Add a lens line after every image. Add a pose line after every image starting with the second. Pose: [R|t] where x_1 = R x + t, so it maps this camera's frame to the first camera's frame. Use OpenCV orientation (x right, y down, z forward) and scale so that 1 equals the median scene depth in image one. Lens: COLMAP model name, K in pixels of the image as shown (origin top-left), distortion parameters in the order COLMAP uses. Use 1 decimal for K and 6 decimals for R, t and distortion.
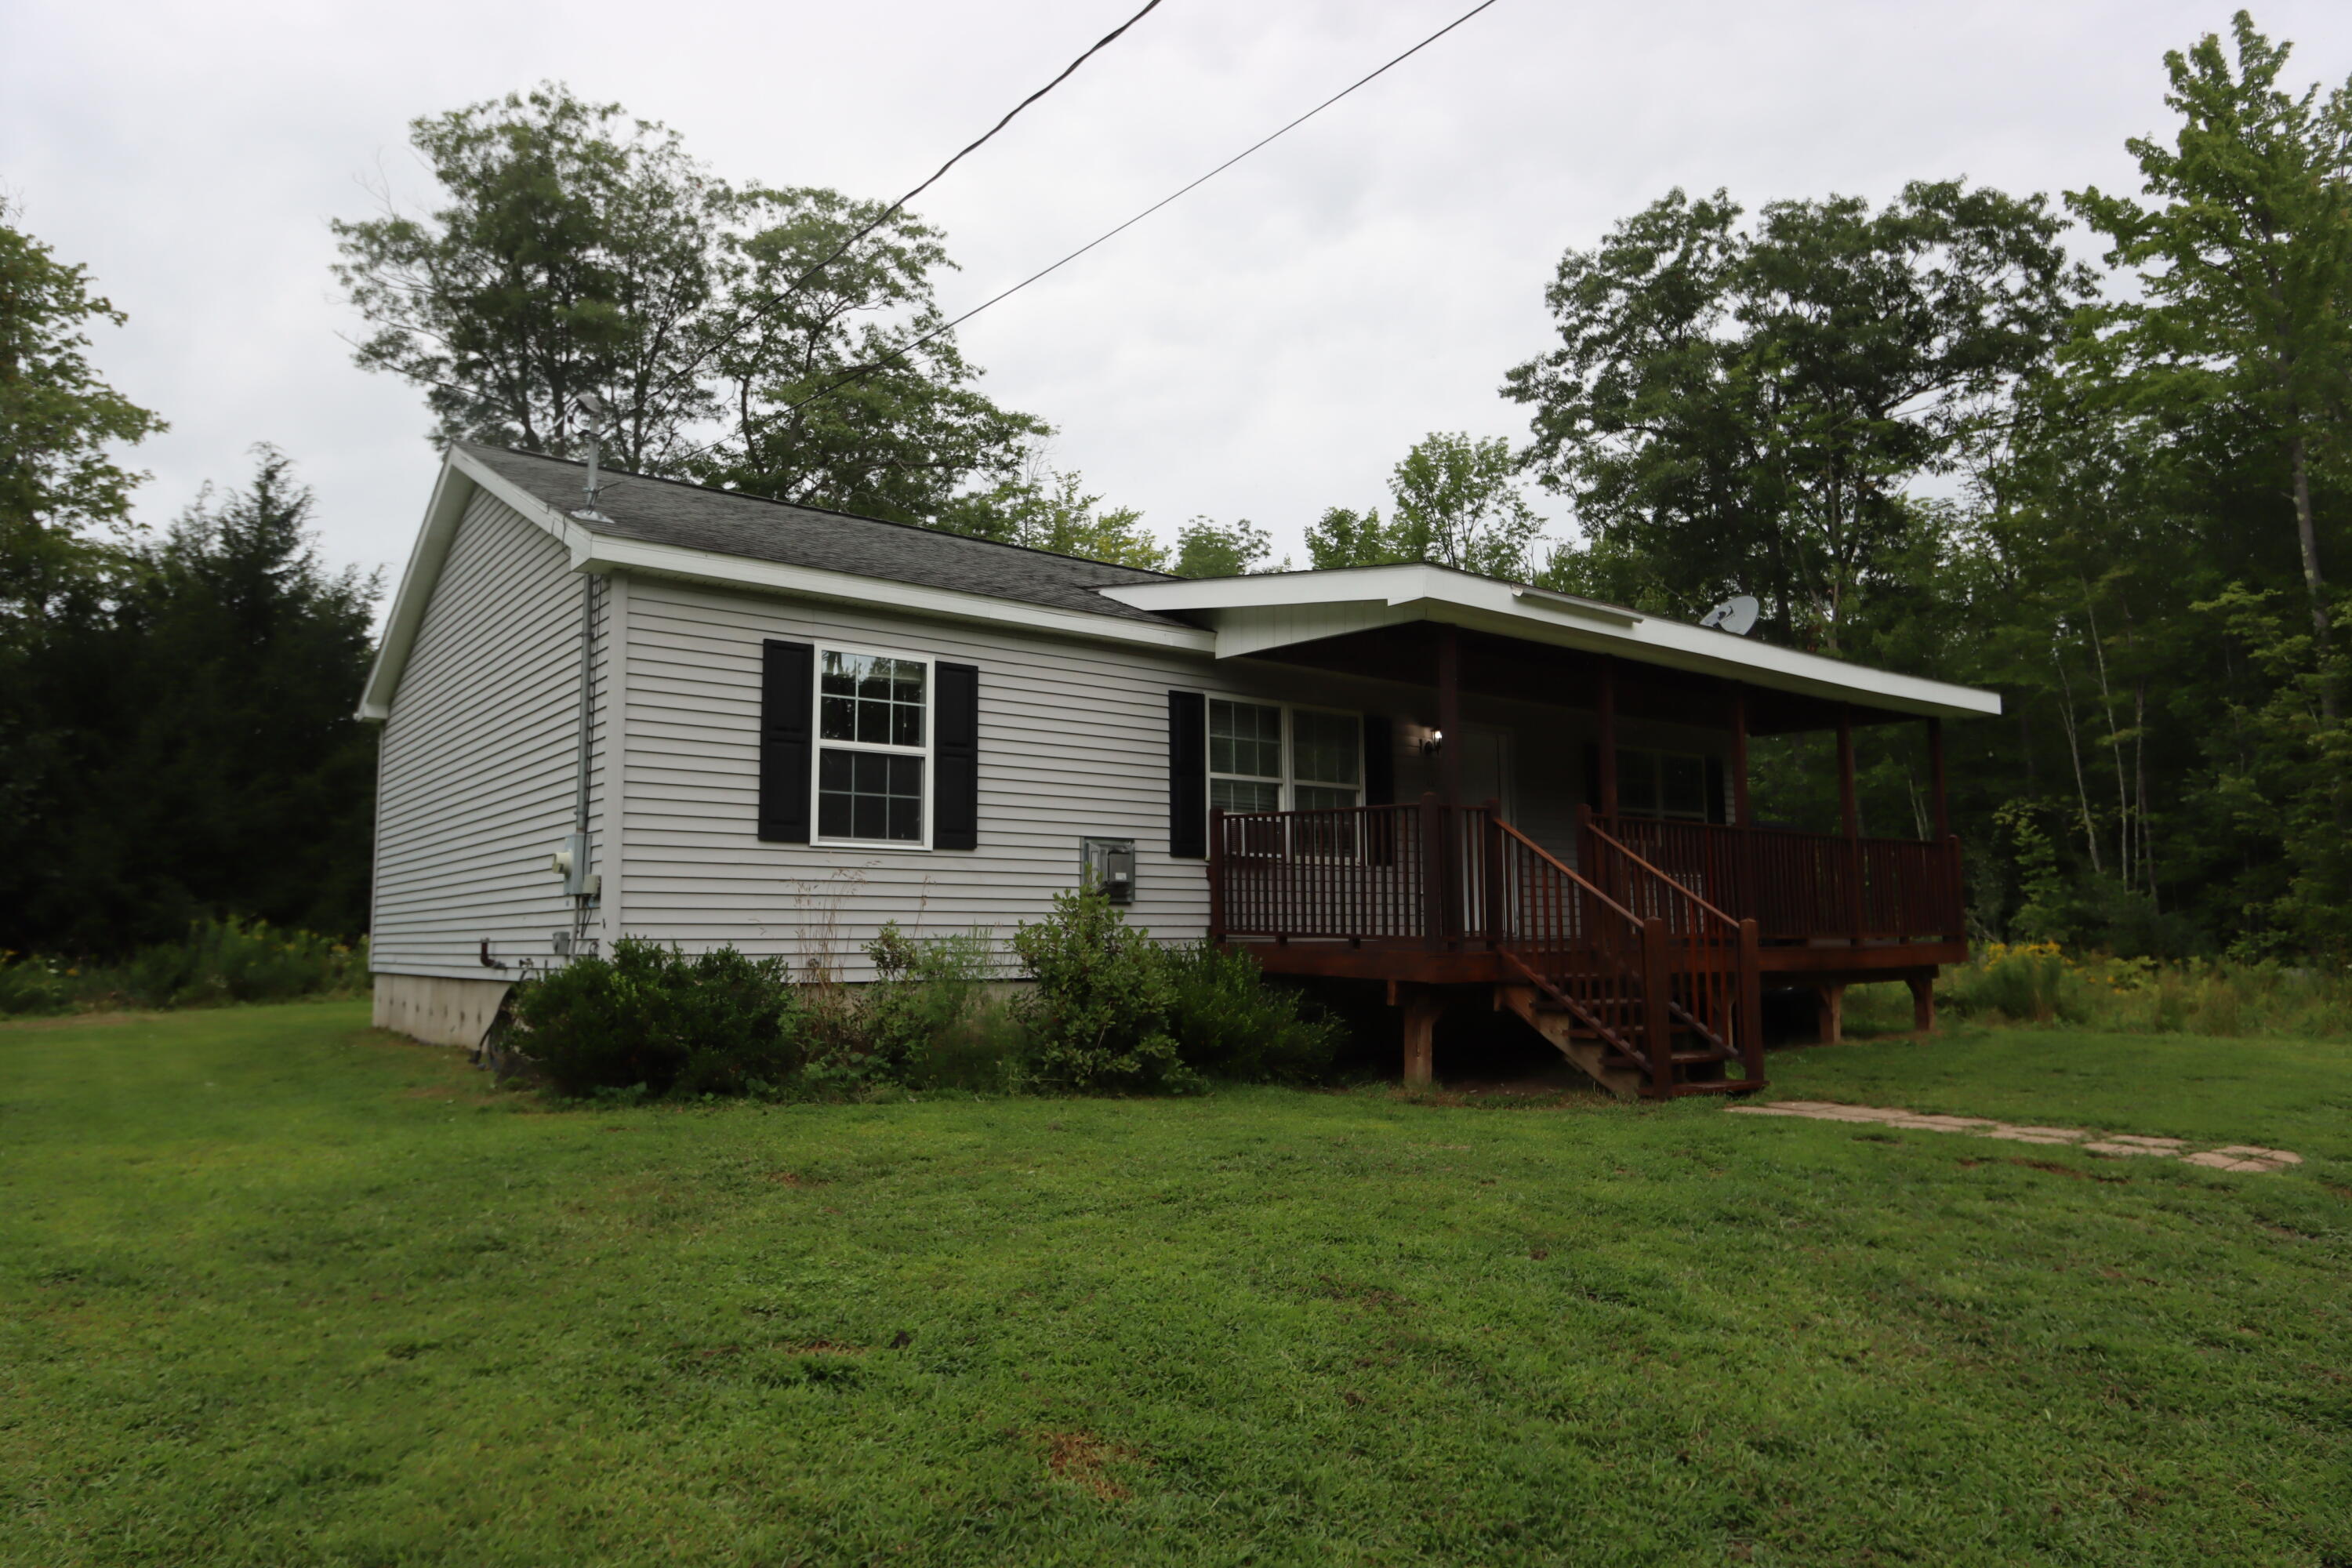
lens RADIAL K [[1447.9, 0, 1176.0], [0, 1447.9, 784.0], [0, 0, 1]] dist [-0.010453, 0.004882]
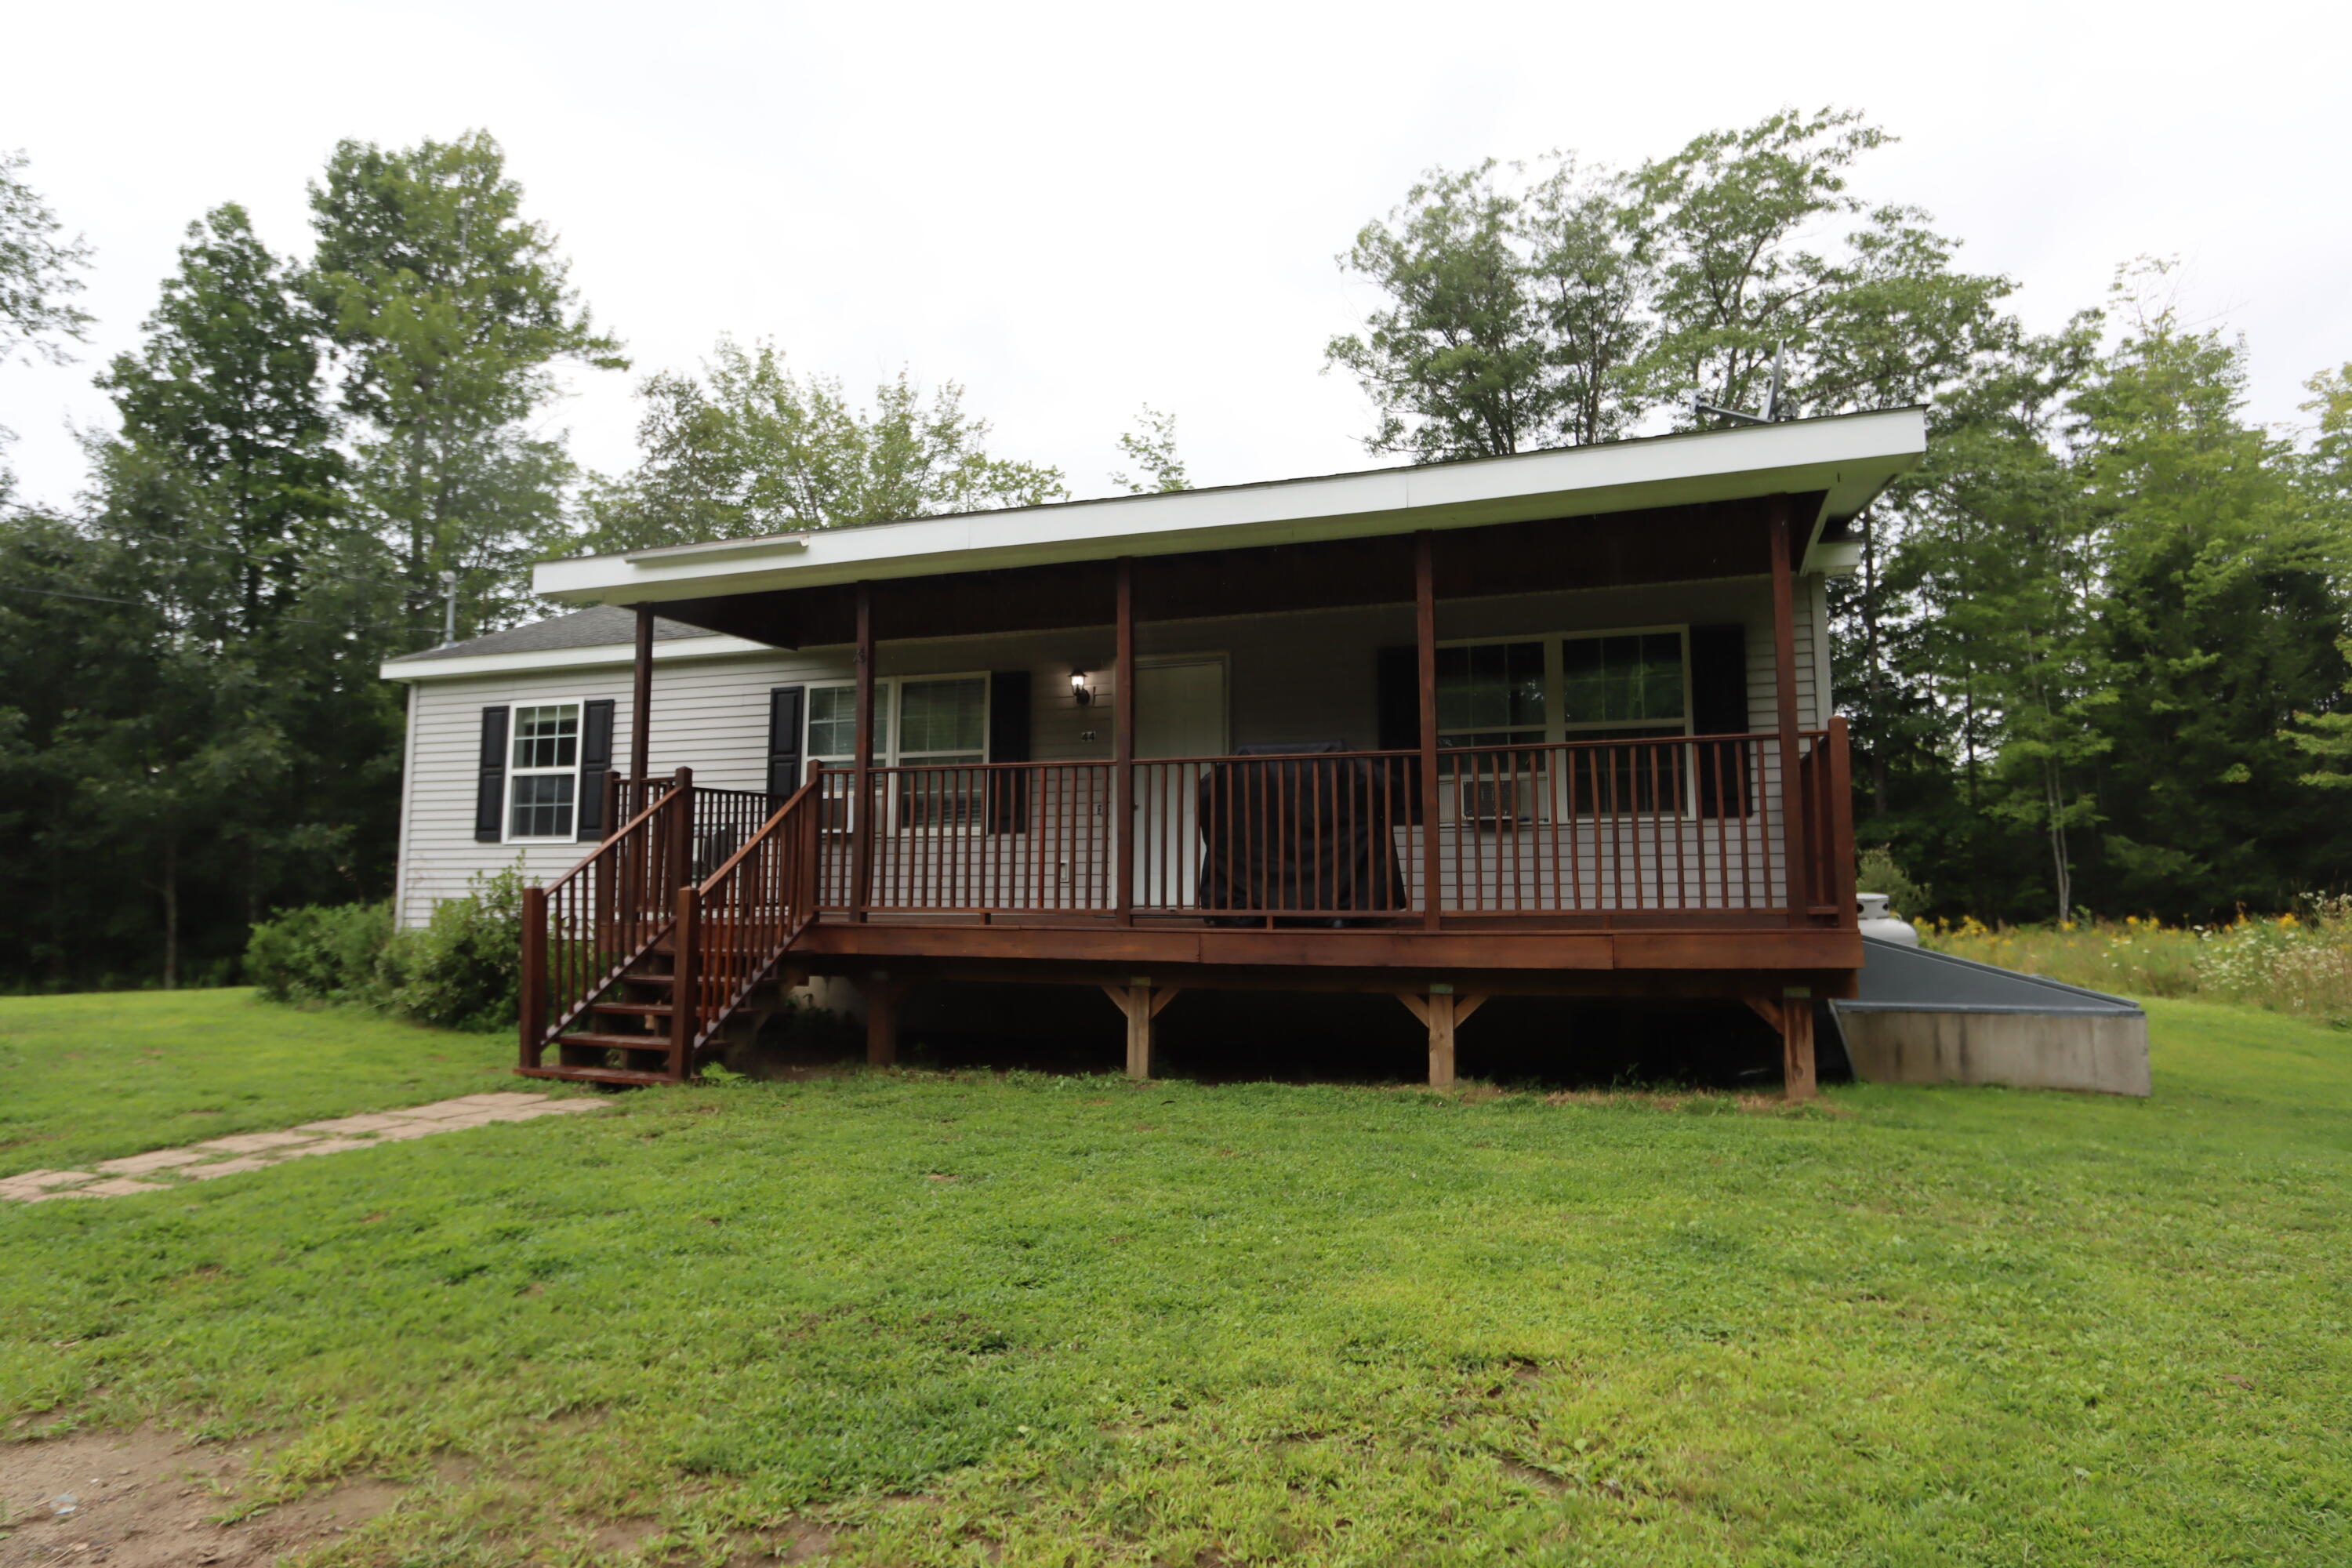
lens RADIAL K [[1362.9, 0, 1162.8], [0, 1362.9, 781.6], [0, 0, 1]] dist [-0.006805, -0.001121]
pose [[0.525668, -0.076025, -0.847286, 0.383956], [0.081462, 0.995920, -0.038822, 0.026700], [0.846780, -0.048614, 0.529717, 0.256539]]
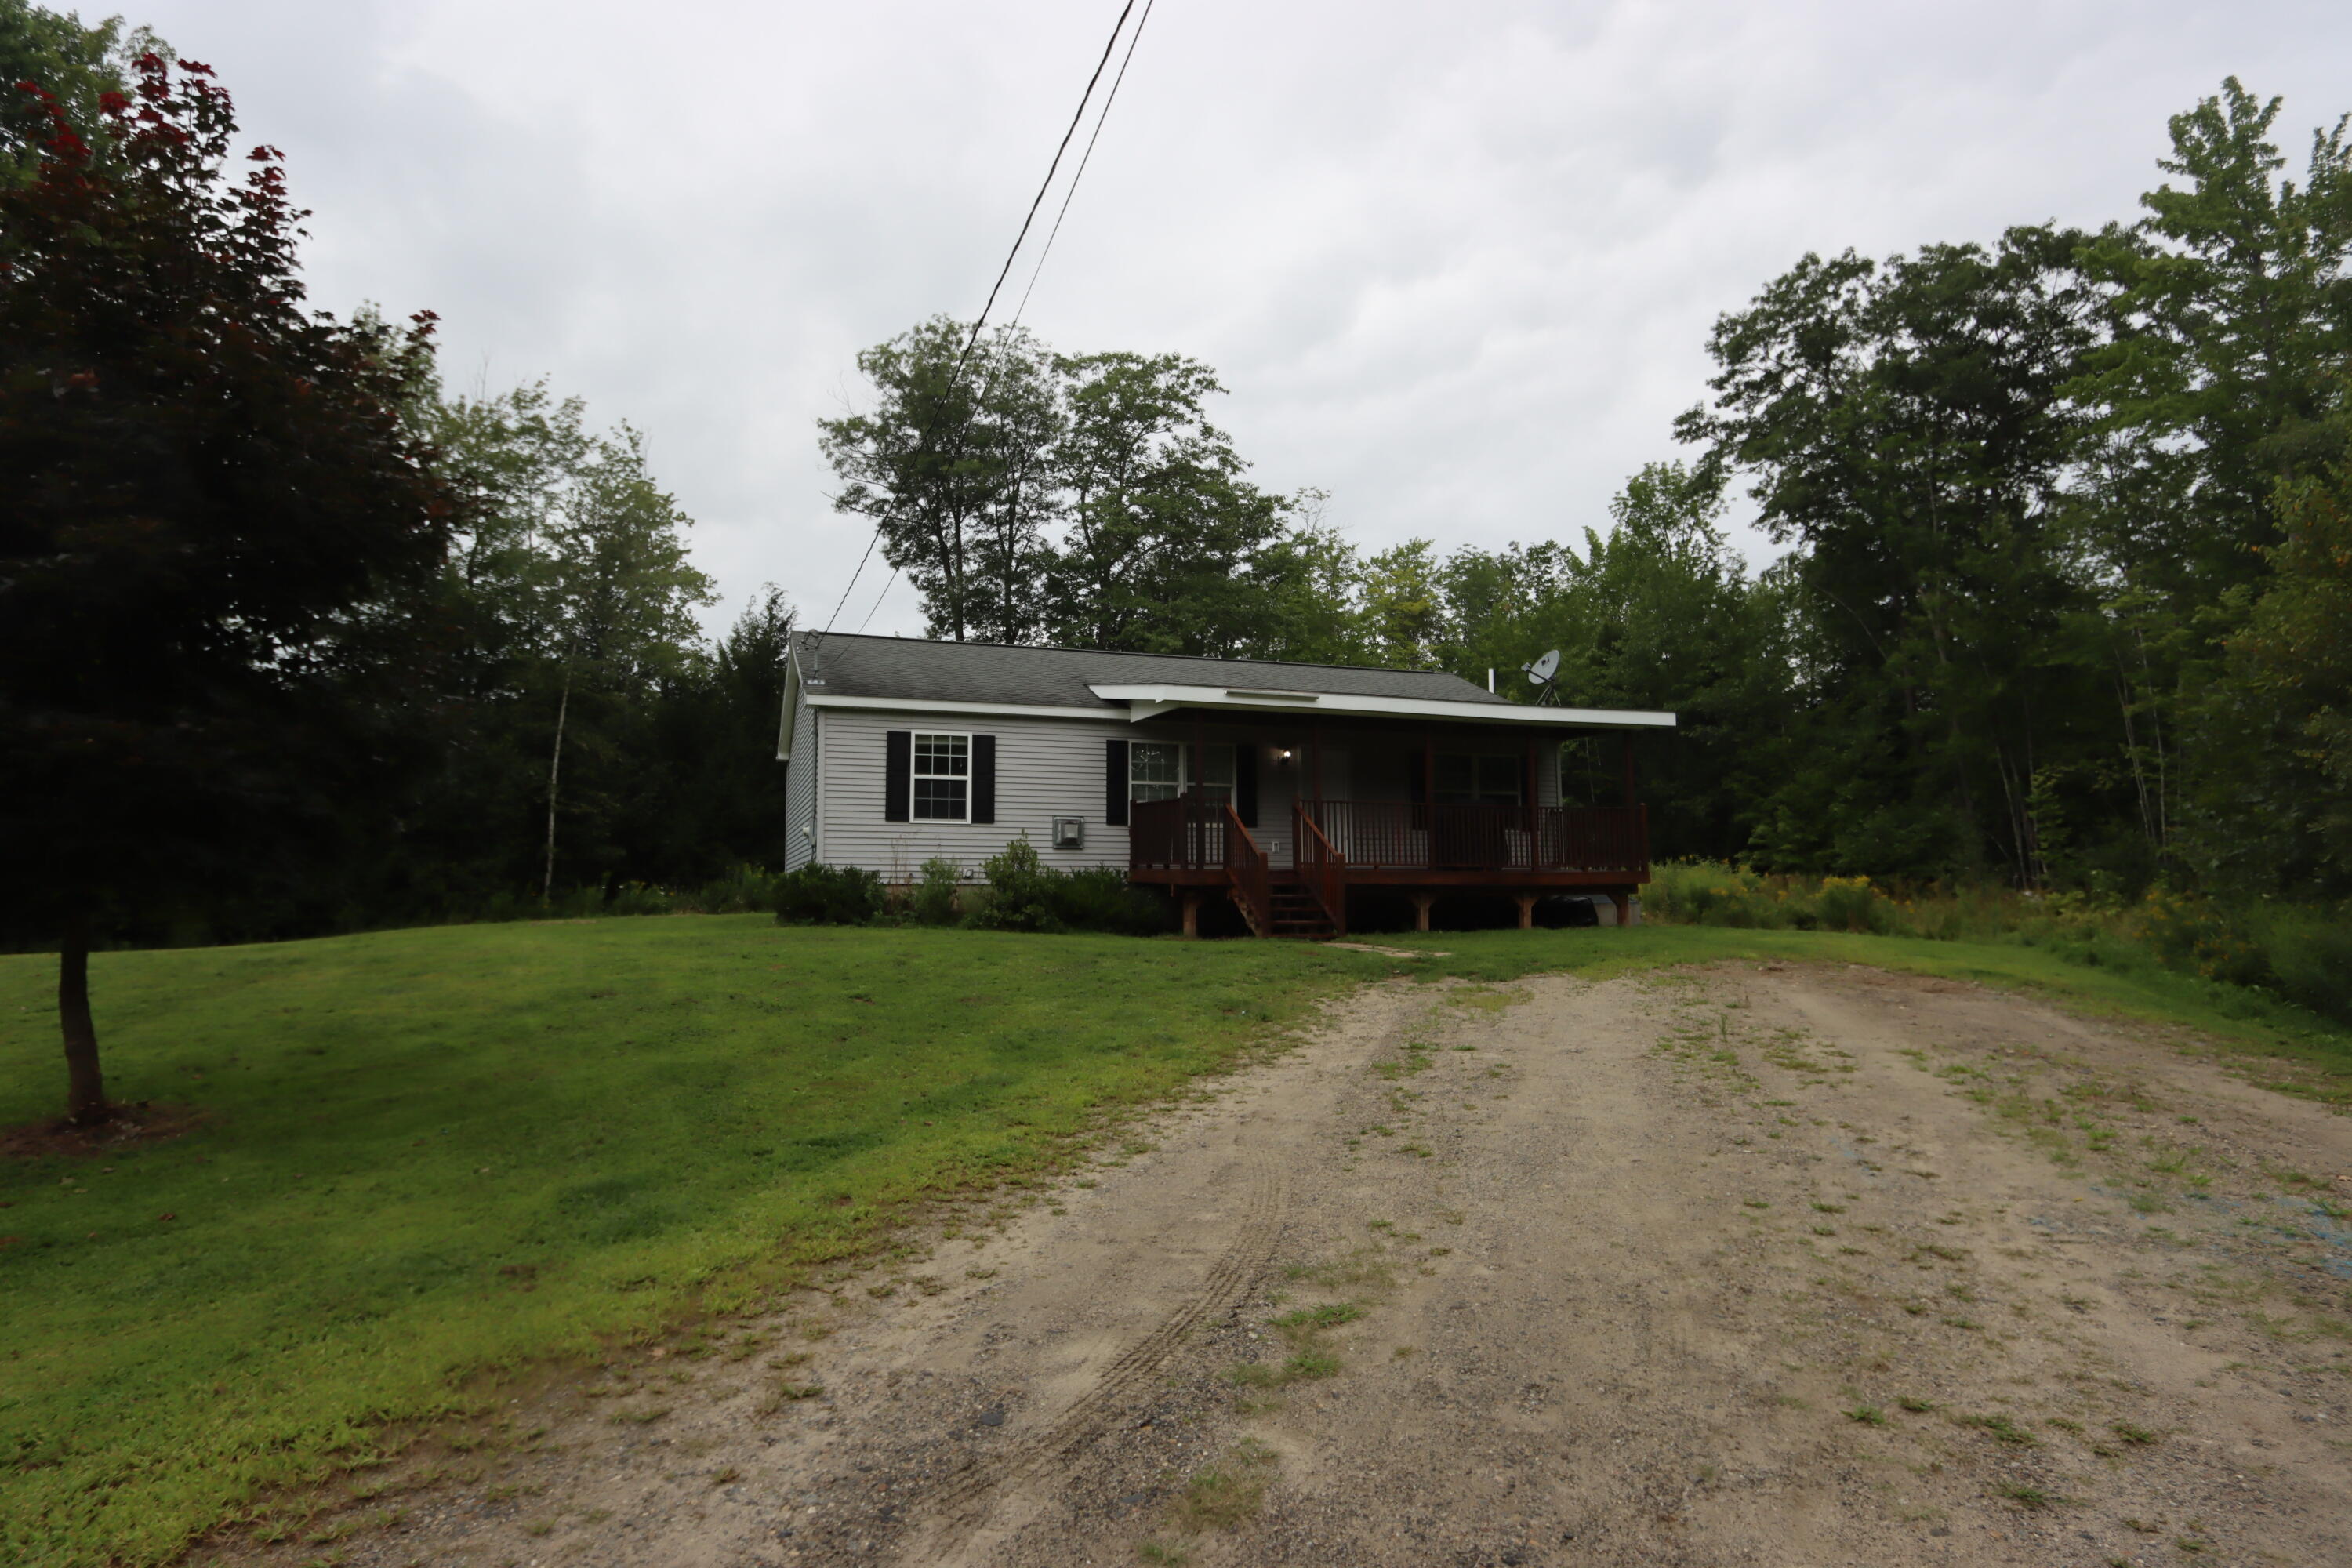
lens RADIAL K [[1274.4, 0, 1176.0], [0, 1274.4, 779.7], [0, 0, 1]] dist [-0.013678, 0.001252]
pose [[0.951589, -0.025056, -0.306351, 0.225800], [0.030006, 0.999484, 0.011460, -0.010254], [0.305906, -0.020098, 0.951850, -0.226087]]
